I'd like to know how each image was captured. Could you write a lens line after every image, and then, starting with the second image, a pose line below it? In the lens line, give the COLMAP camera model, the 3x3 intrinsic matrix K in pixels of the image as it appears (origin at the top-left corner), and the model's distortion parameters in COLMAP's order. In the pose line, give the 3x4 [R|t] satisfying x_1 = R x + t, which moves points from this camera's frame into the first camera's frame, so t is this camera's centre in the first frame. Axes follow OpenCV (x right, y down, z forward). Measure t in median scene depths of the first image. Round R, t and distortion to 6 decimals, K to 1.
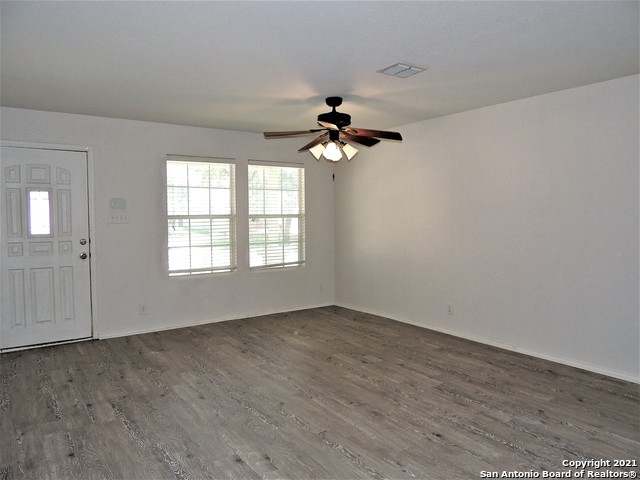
lens RADIAL K [[460.8, 0, 318.5], [0, 460.8, 241.5], [0, 0, 1]] dist [-0.014554, -0.001008]
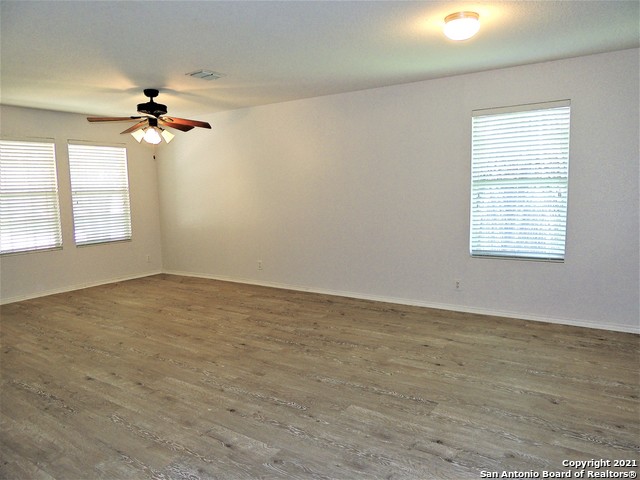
lens RADIAL K [[460.8, 0, 318.5], [0, 460.8, 241.5], [0, 0, 1]] dist [-0.014554, -0.001008]
pose [[0.933602, -0.056238, 0.353871, -0.003899], [0.038796, 0.997666, 0.056199, 0.025743], [-0.356205, -0.038739, 0.933604, -0.280975]]
